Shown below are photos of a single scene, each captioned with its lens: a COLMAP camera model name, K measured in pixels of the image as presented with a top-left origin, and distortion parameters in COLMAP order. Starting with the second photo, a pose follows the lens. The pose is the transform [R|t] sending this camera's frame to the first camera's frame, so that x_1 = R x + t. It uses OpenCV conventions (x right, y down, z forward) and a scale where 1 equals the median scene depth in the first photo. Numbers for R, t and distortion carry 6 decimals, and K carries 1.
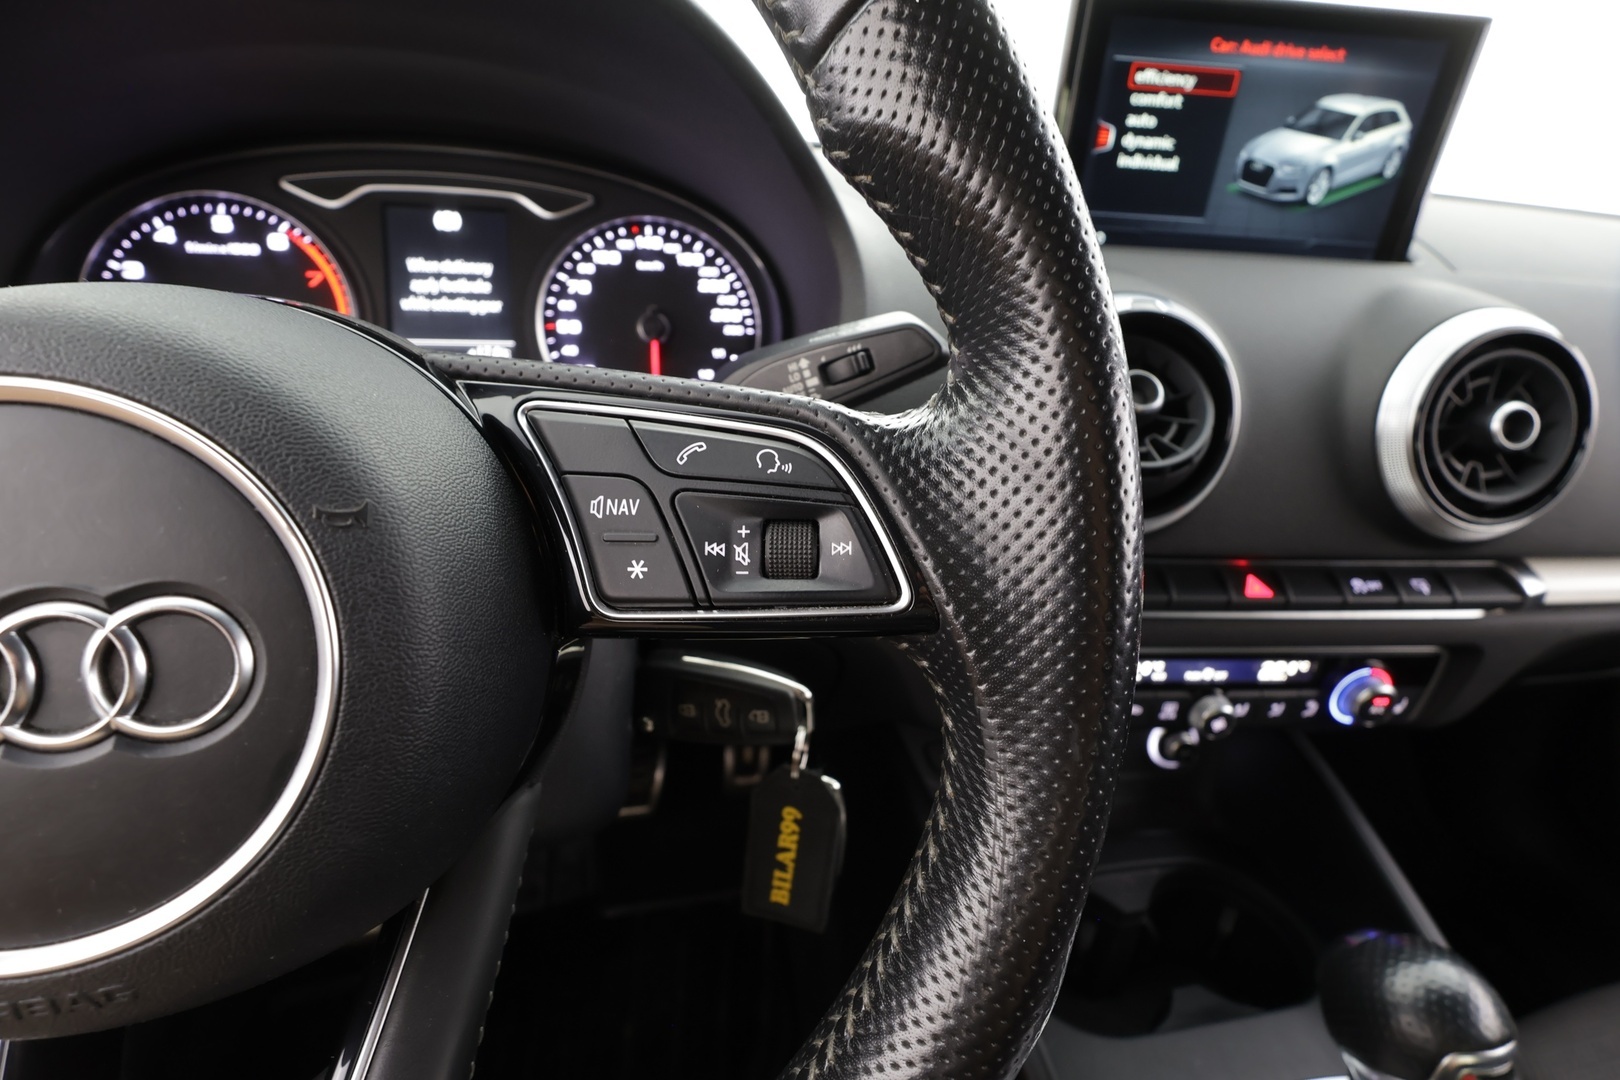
lens RADIAL K [[751.2, 0, 807.5], [0, 751.2, 557.6], [0, 0, 1]] dist [-0.002927, 0.001298]
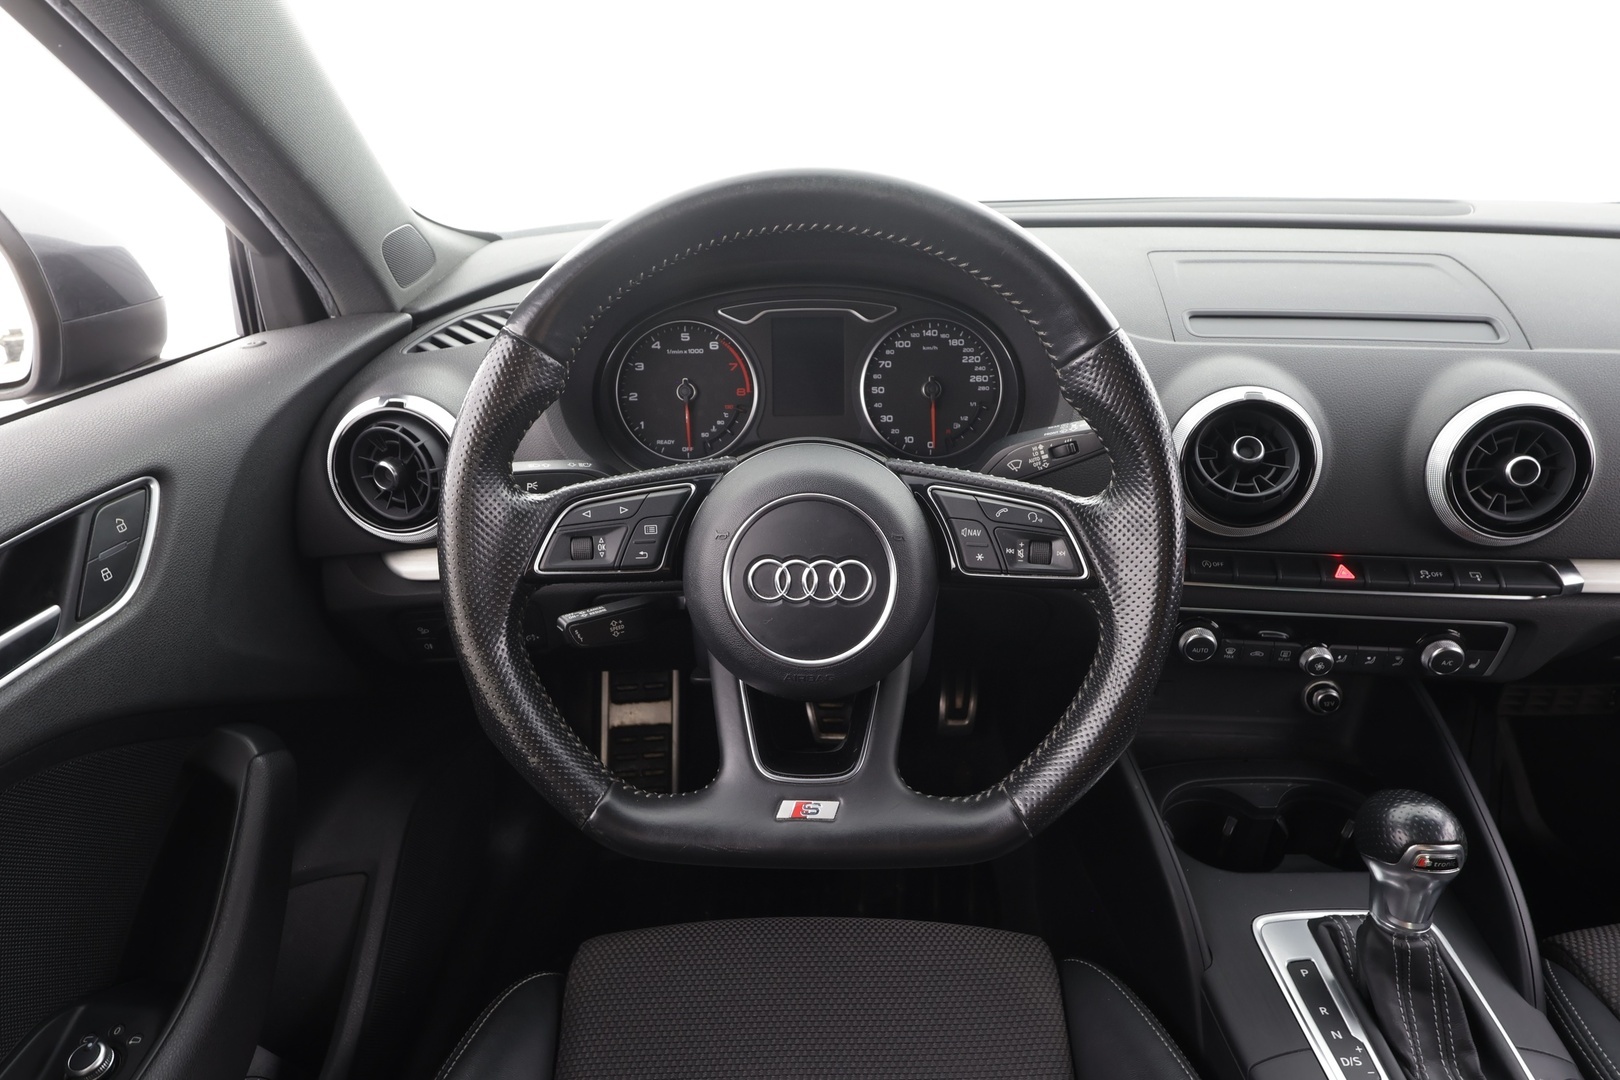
lens RADIAL K [[884.2, 0, 807.0], [0, 884.2, 544.6], [0, 0, 1]] dist [0.000728, 0.001017]
pose [[0.978076, 0.031302, -0.205881, -0.079181], [-0.023723, 0.998950, 0.039182, -0.058724], [0.206892, -0.033439, 0.977792, -0.918664]]
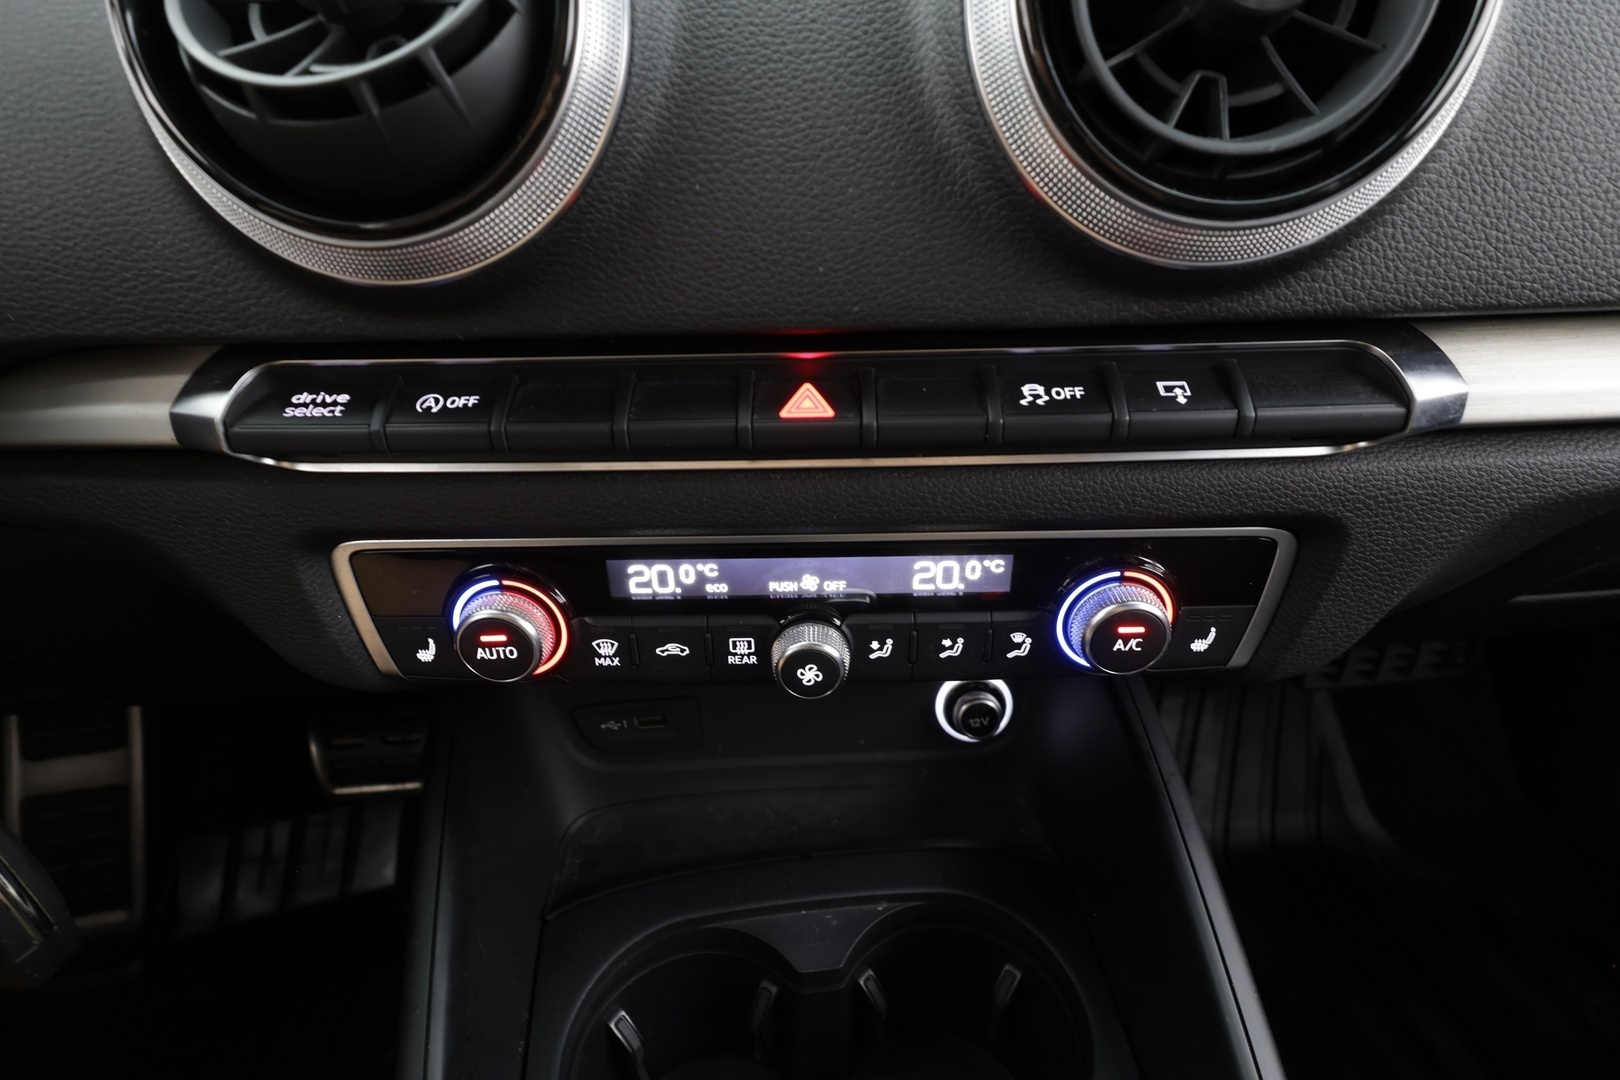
lens RADIAL K [[817.0, 0, 811.9], [0, 817.0, 549.5], [0, 0, 1]] dist [-0.001198, 0.000504]
pose [[0.993697, -0.018589, -0.110548, 0.655936], [0.026068, 0.997439, 0.066598, 0.099905], [0.109027, -0.069060, 0.991637, 0.453512]]
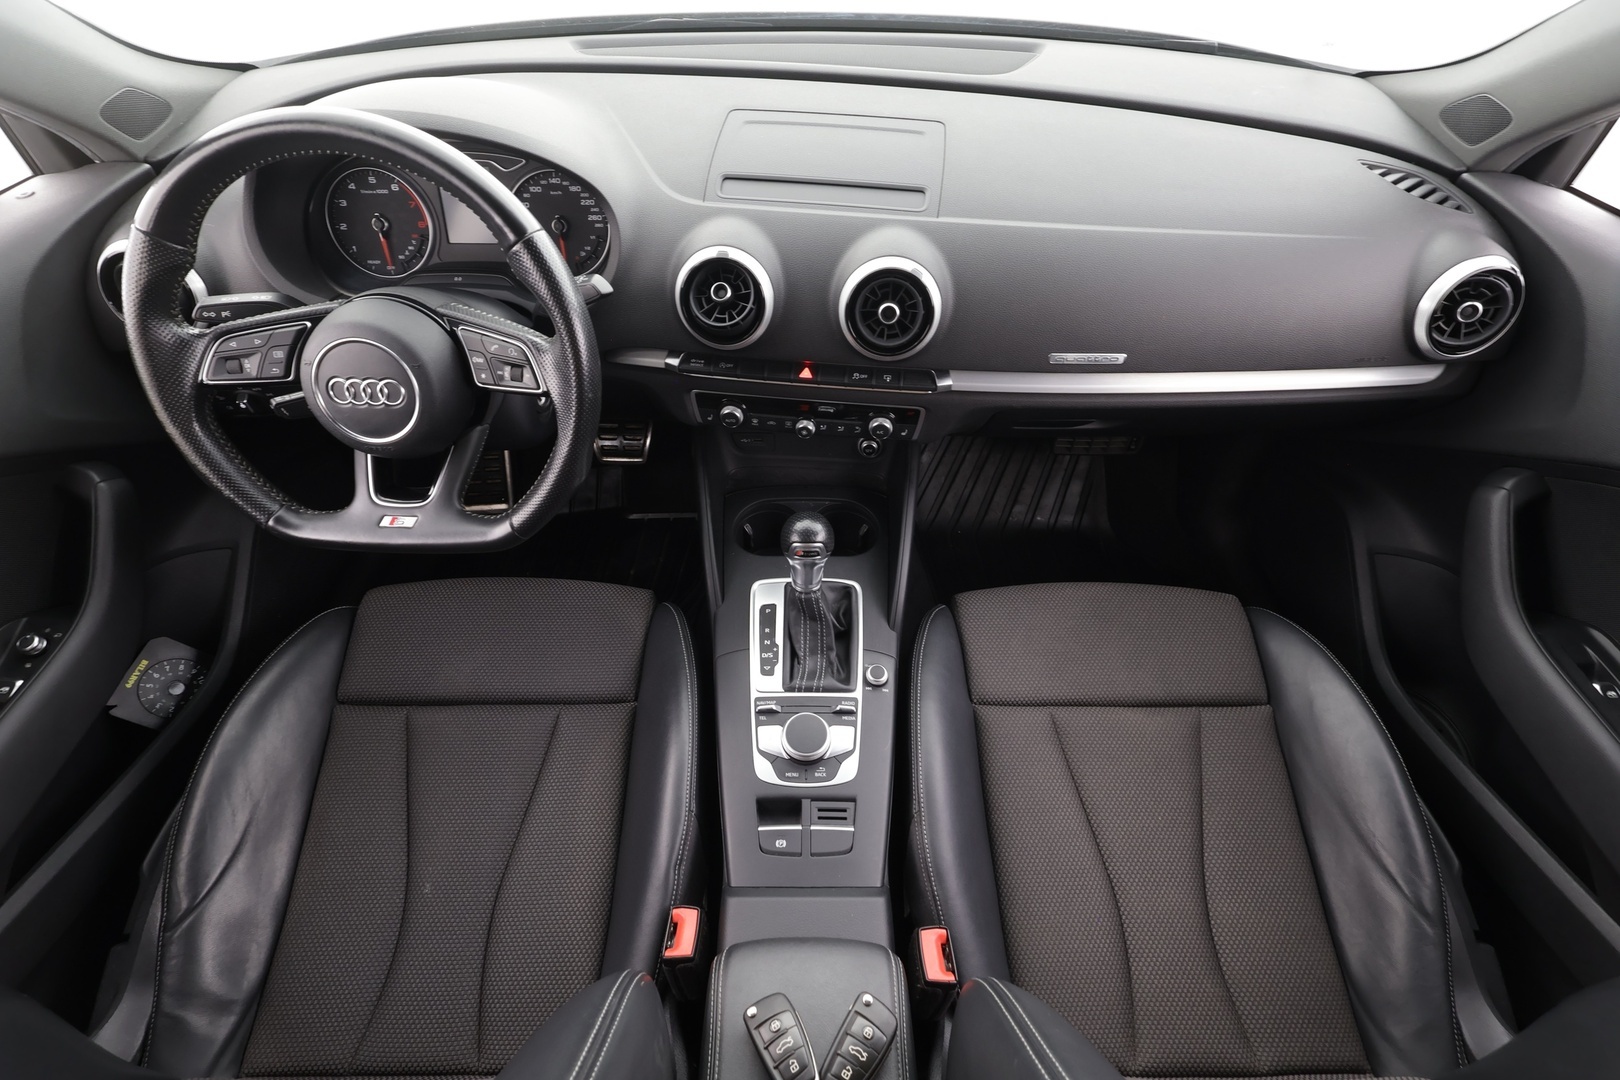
lens RADIAL K [[751.2, 0, 808.8], [0, 751.2, 543.4], [0, 0, 1]] dist [-0.002927, 0.001298]
pose [[0.979519, 0.114318, -0.165755, 1.032446], [-0.042837, 0.922670, 0.383204, -0.353383], [0.196744, -0.368255, 0.908669, -1.230040]]
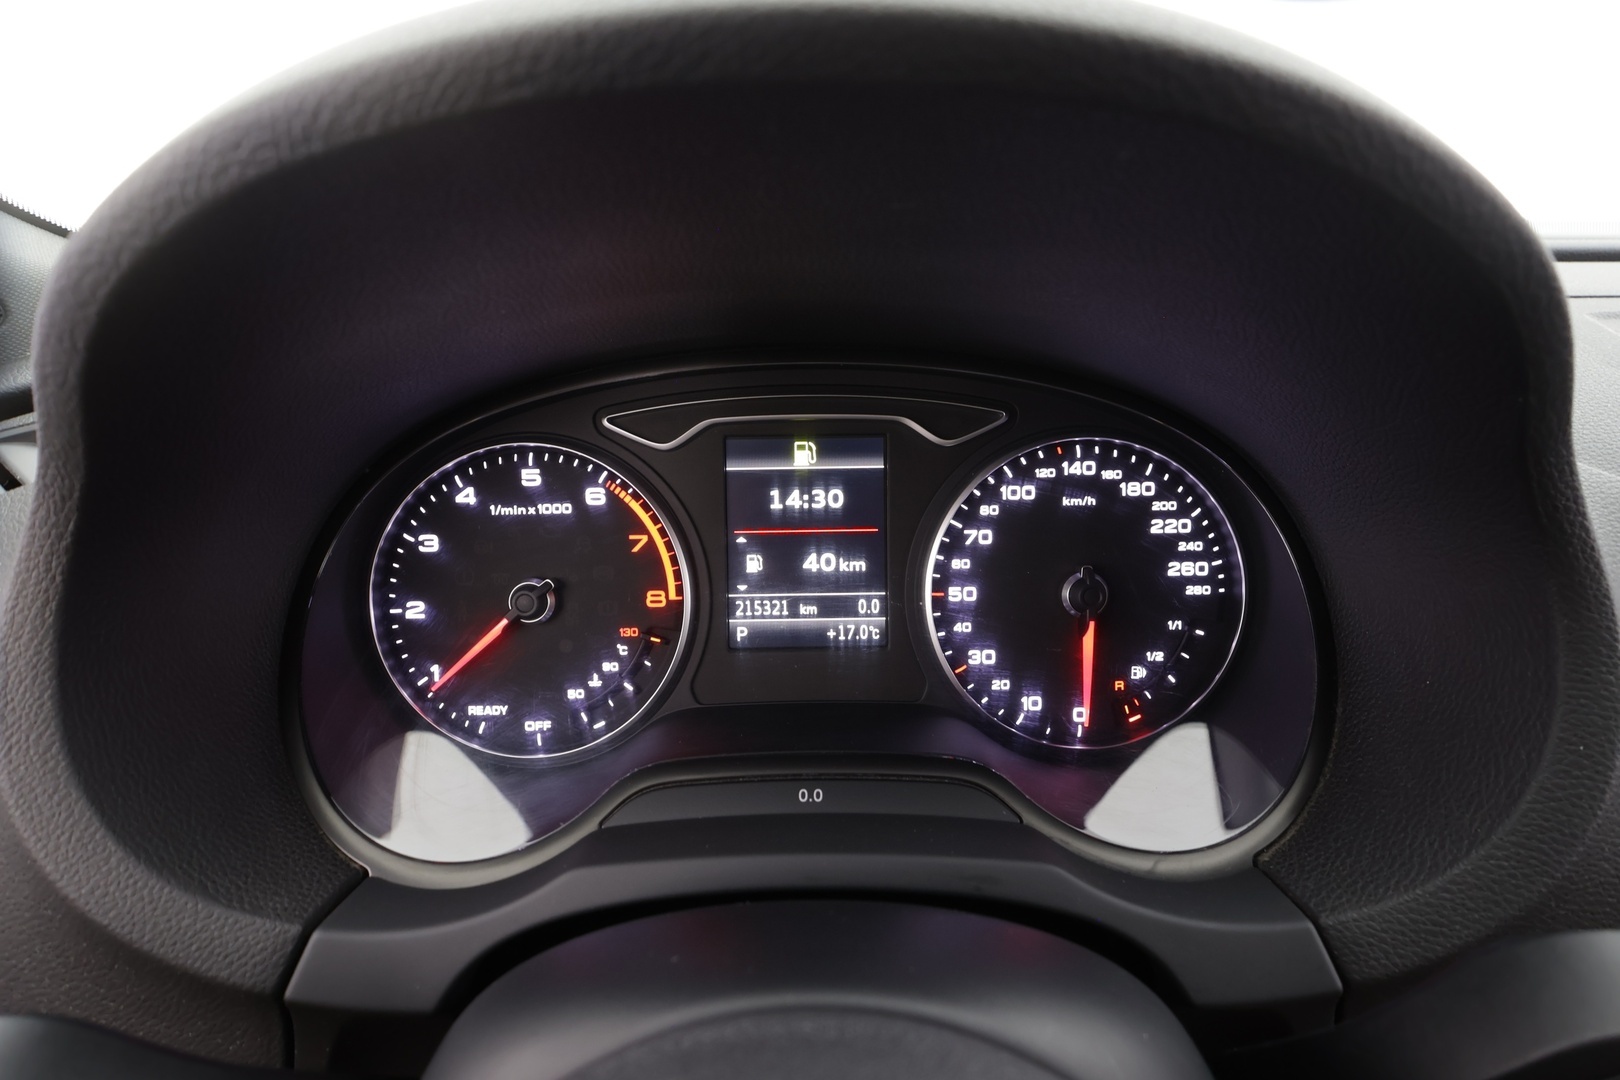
lens RADIAL K [[751.2, 0, 821.7], [0, 751.2, 540.2], [0, 0, 1]] dist [-0.002927, 0.001298]
pose [[0.978287, 0.021399, -0.206147, -0.329209], [-0.022941, 0.999724, -0.005093, -0.381459], [0.205981, 0.009711, 0.978508, 0.310598]]
